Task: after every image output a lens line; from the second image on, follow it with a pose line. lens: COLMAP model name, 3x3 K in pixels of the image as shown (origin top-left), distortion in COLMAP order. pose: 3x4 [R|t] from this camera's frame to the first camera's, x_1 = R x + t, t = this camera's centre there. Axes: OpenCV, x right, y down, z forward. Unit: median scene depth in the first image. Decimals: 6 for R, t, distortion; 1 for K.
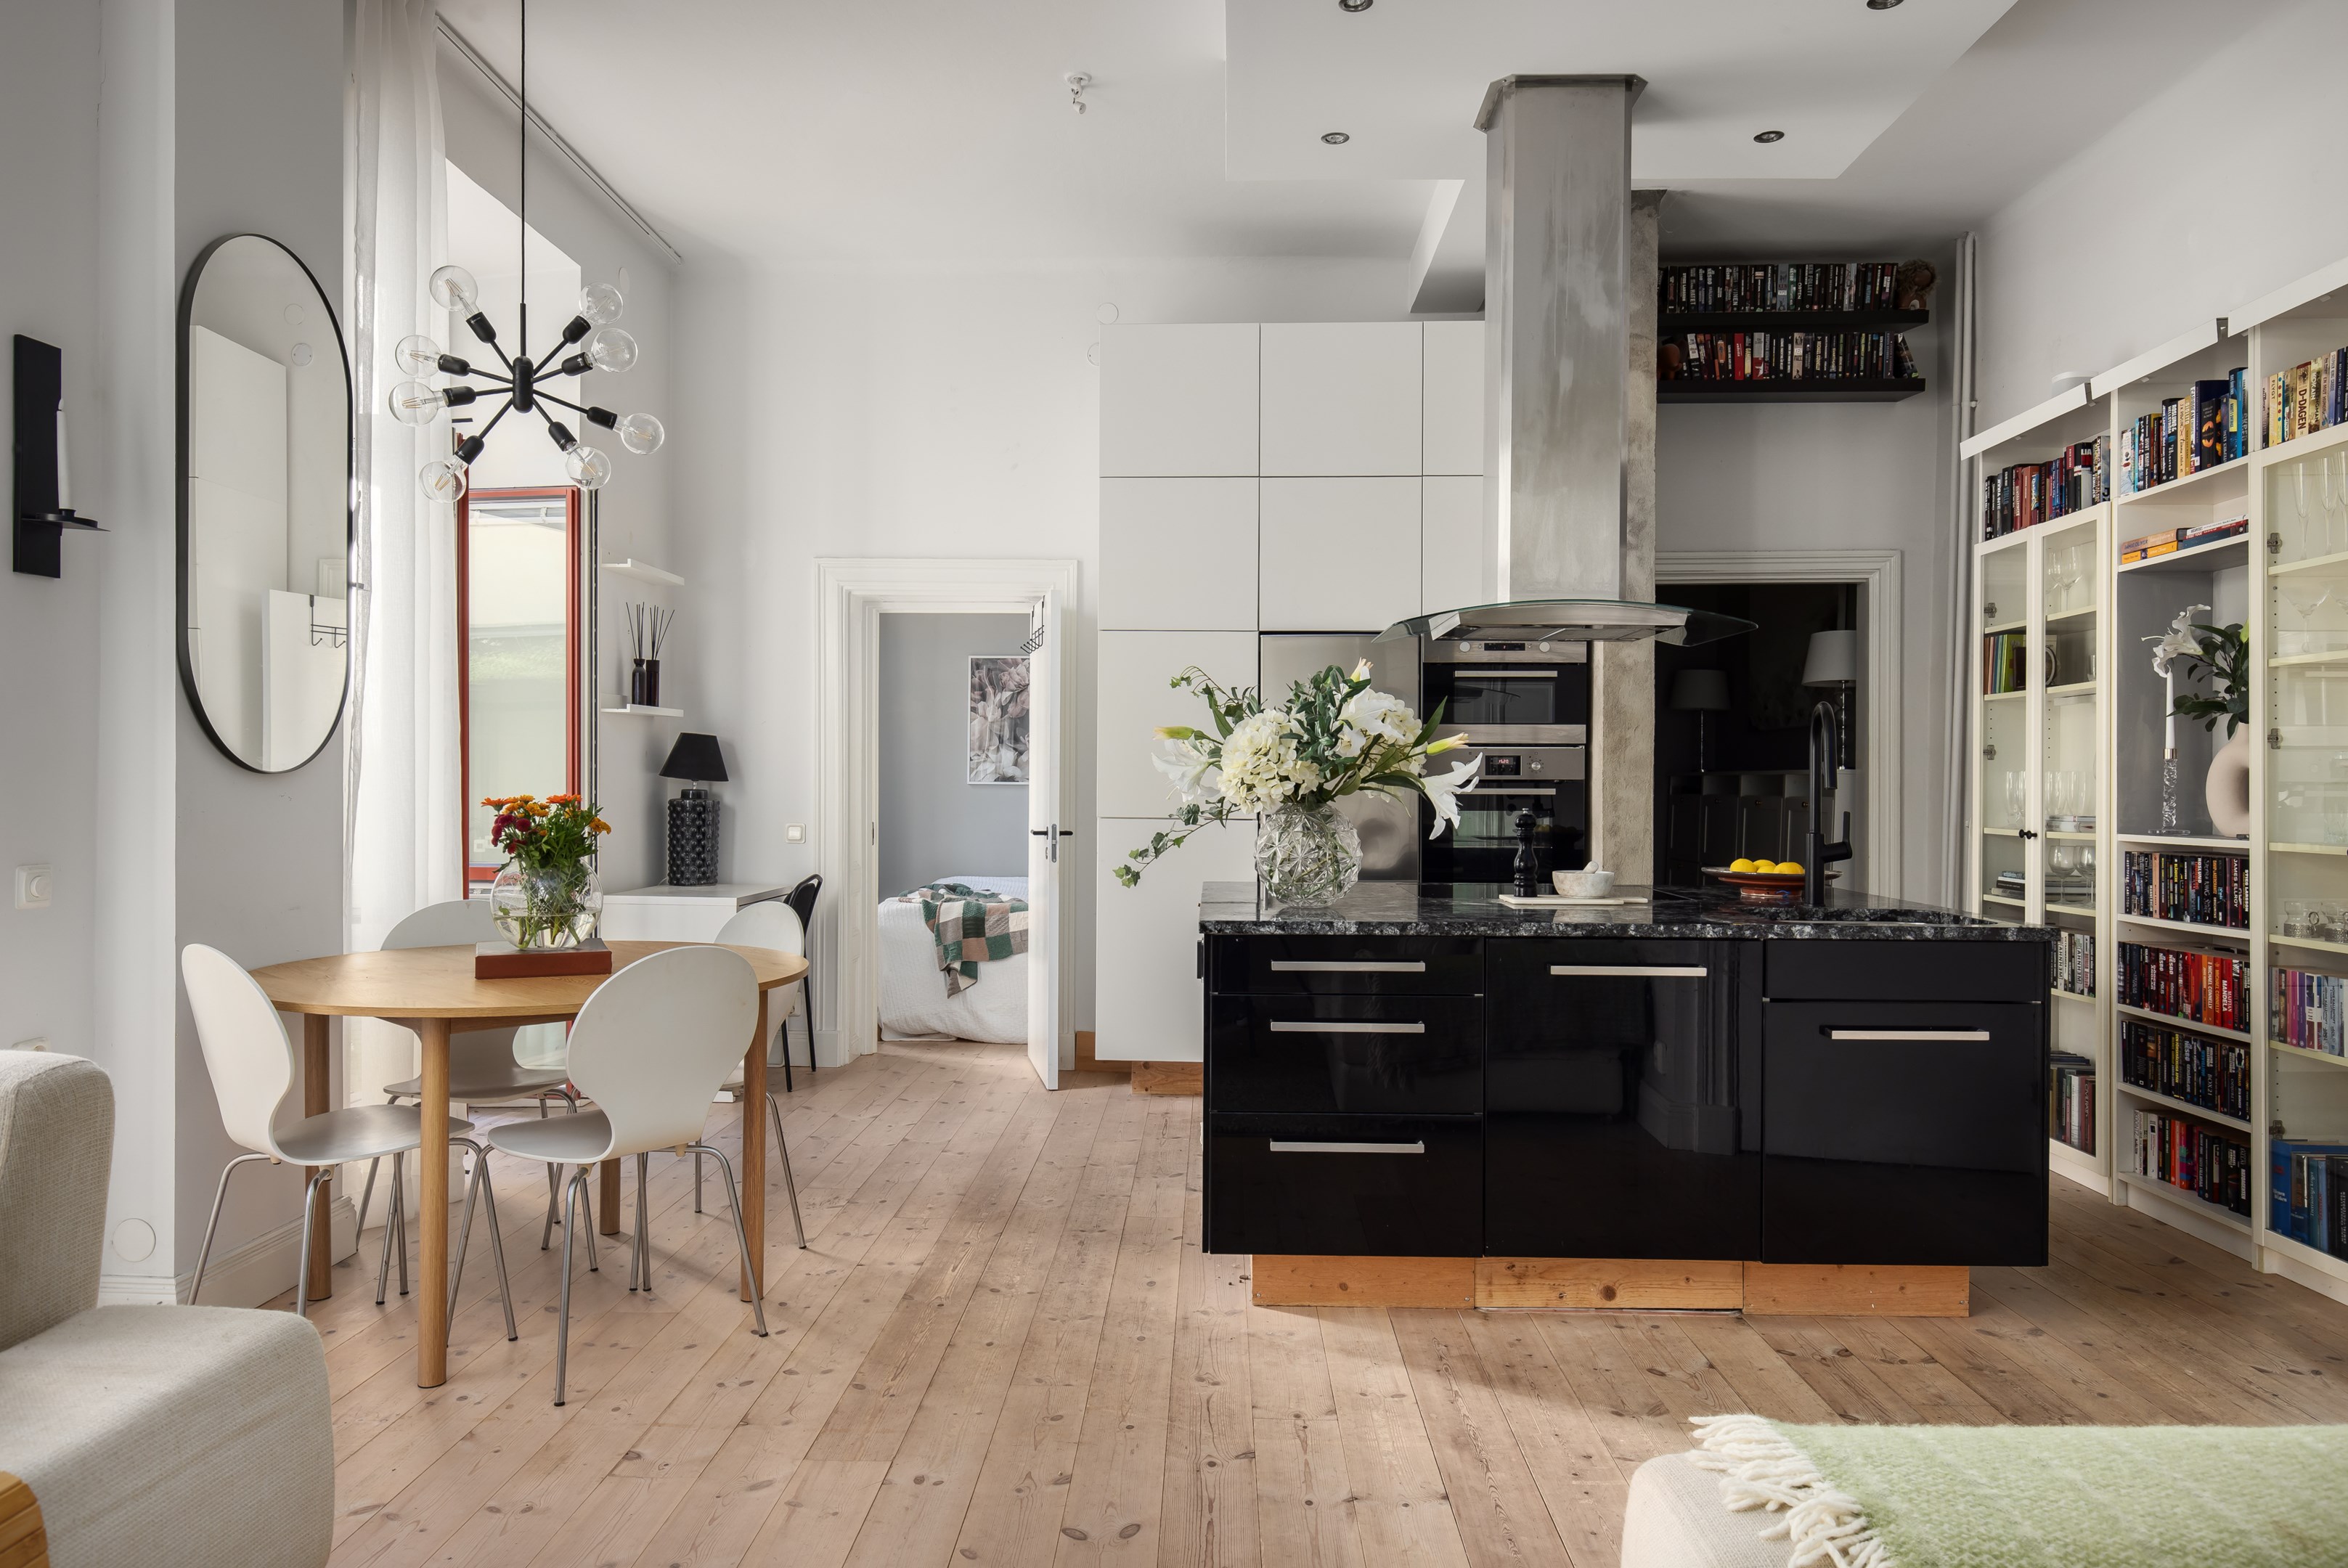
lens RADIAL K [[1504.8, 0, 1174.0], [0, 1504.8, 784.0], [0, 0, 1]] dist [0.008352, 0.000856]
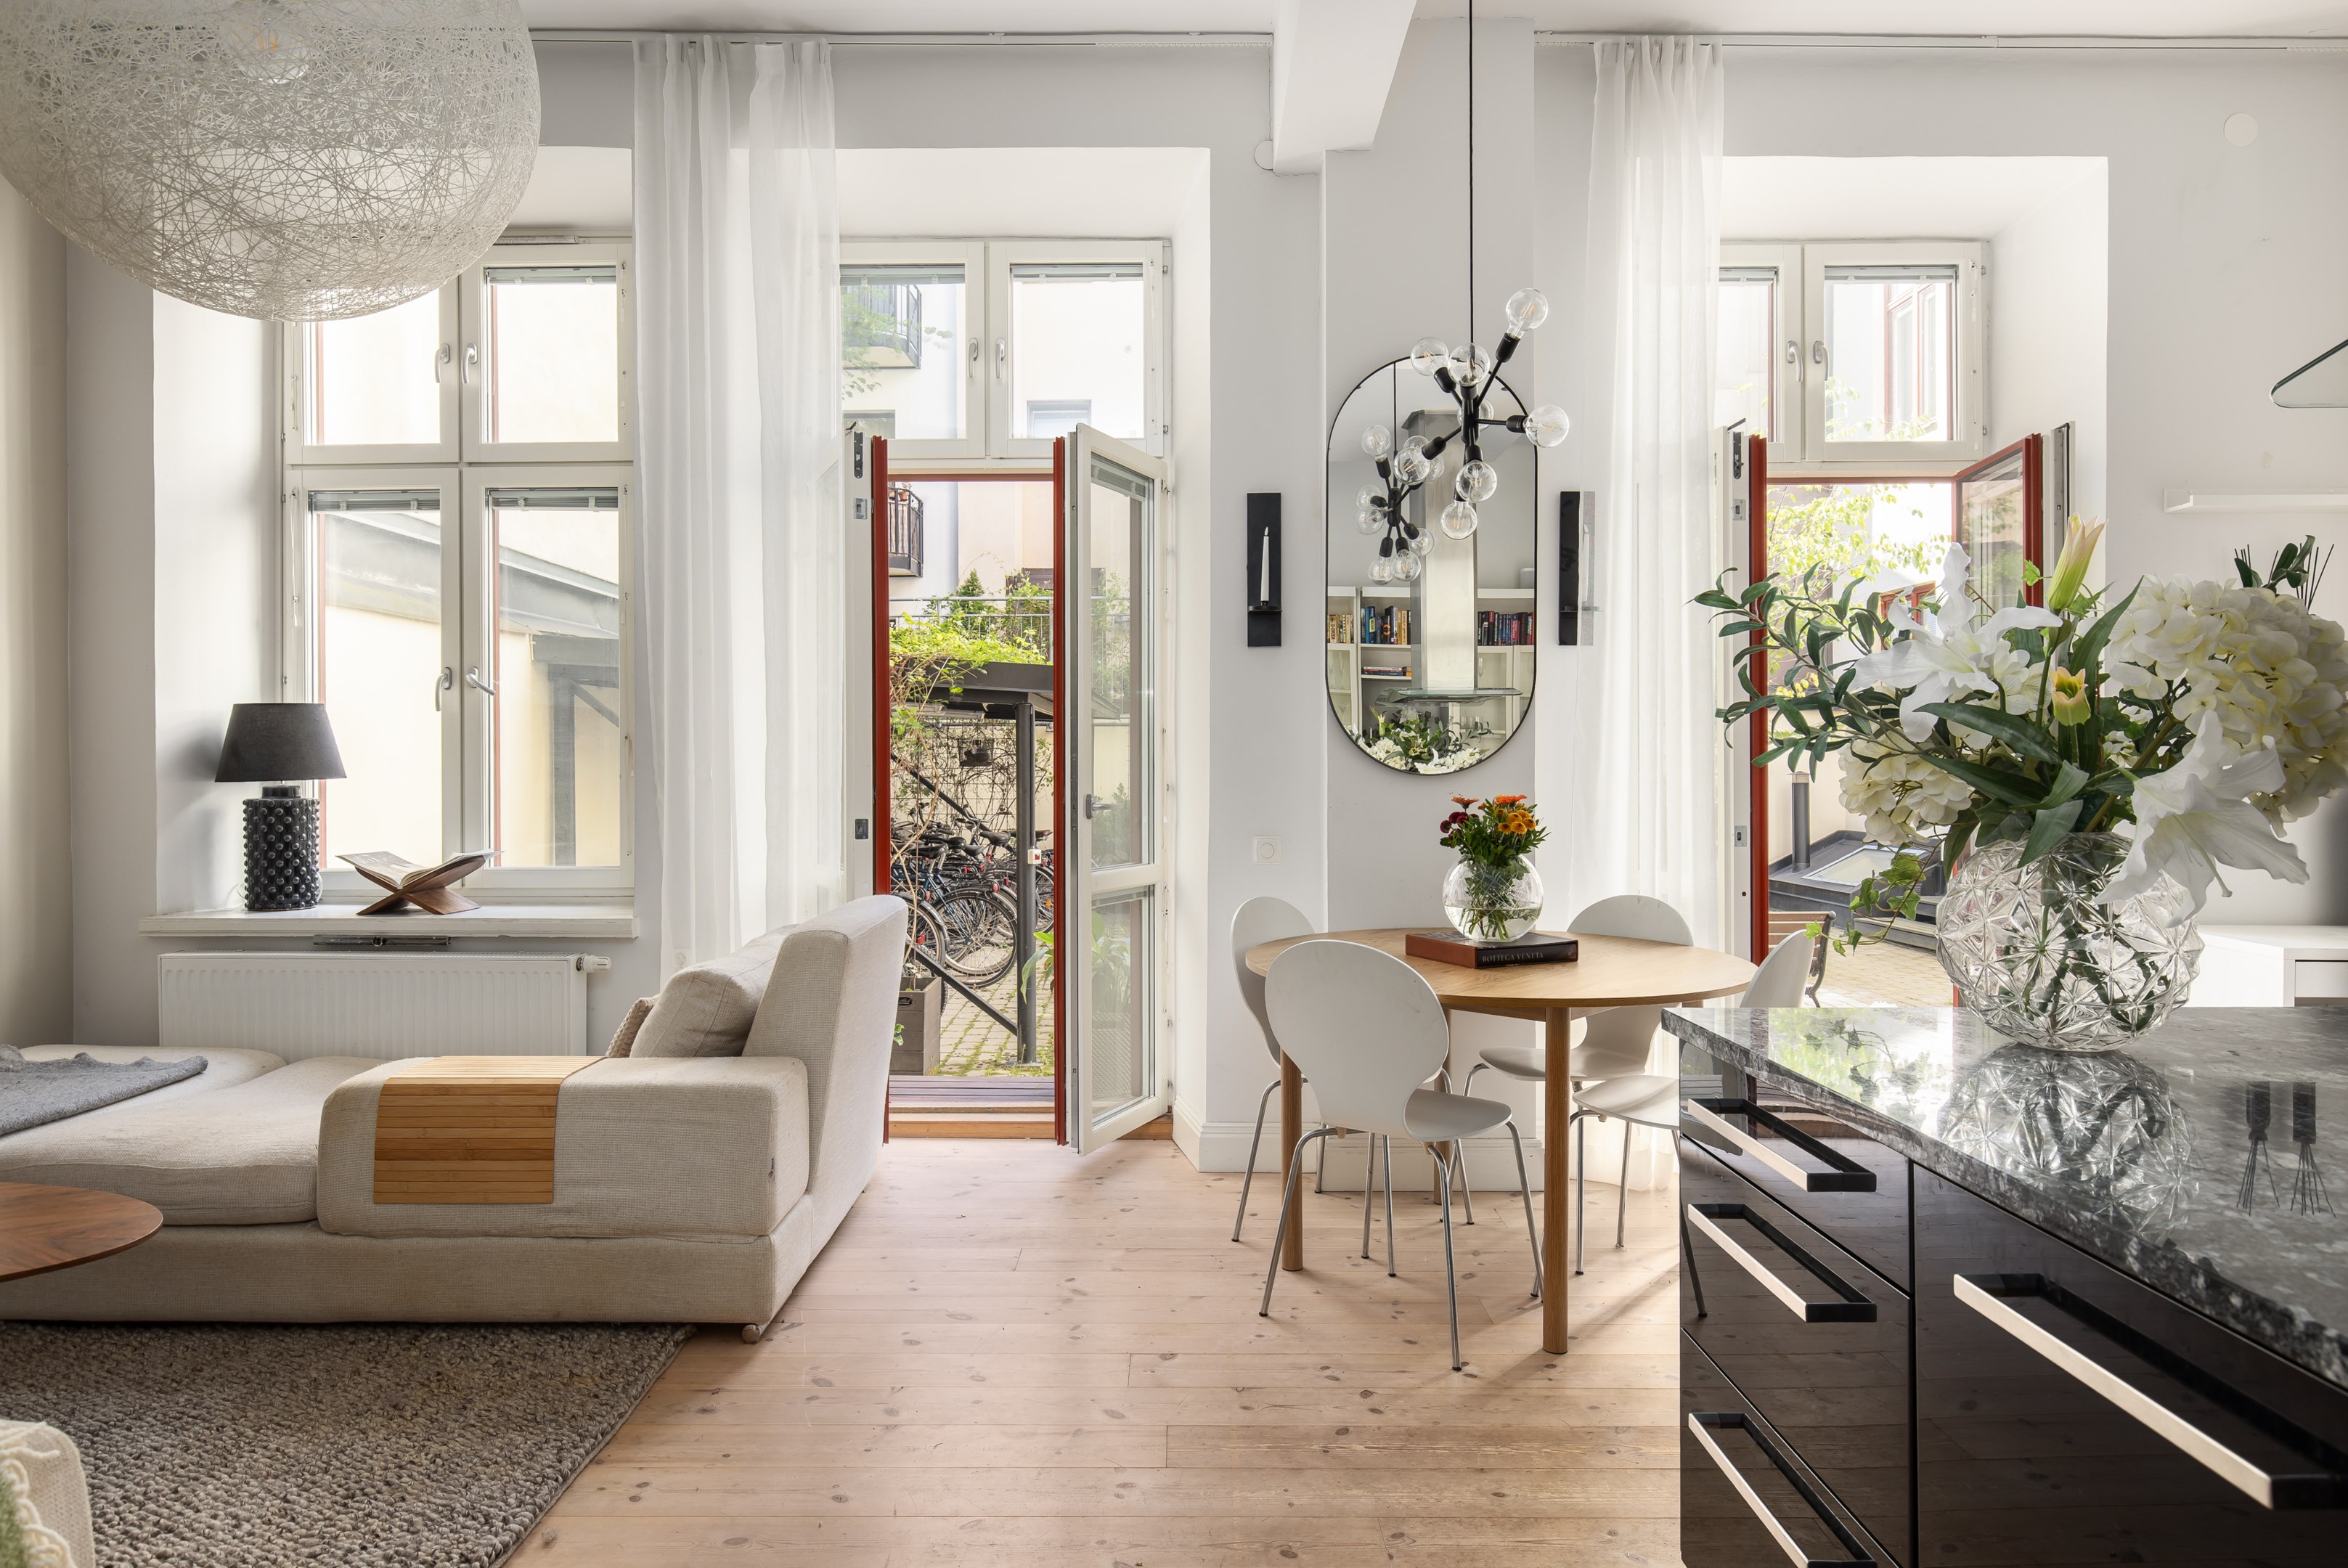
lens RADIAL K [[1390.8, 0, 1174.0], [0, 1390.8, 784.0], [0, 0, 1]] dist [0.000241, 0.001110]
pose [[0.032455, 0.002952, -0.999469, 0.615261], [-0.001954, 0.999994, 0.002890, -0.004698], [0.999471, 0.001859, 0.032460, 0.819633]]
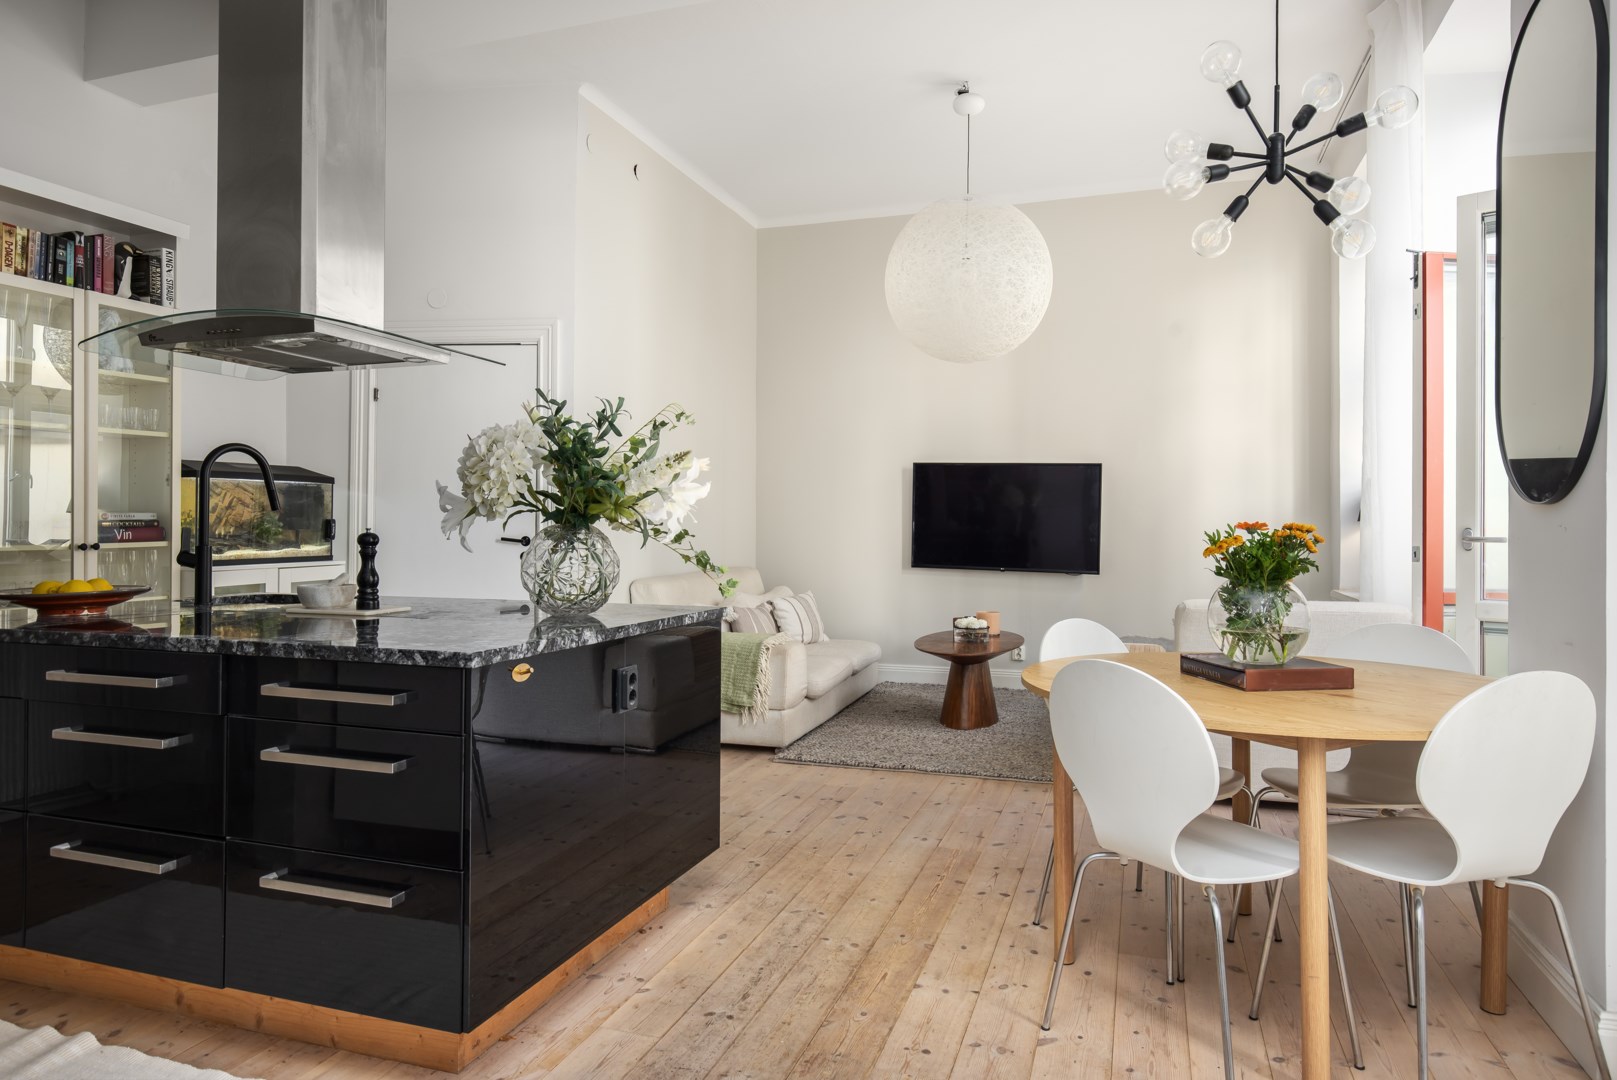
lens RADIAL K [[1019.0, 0, 808.5], [0, 1019.0, 540.0], [0, 0, 1]] dist [0.002613, -0.002124]
pose [[-0.956646, -0.012774, 0.290973, -0.349172], [-0.008625, 0.999842, 0.015536, 0.013381], [-0.291125, 0.012353, -0.956605, 1.983887]]
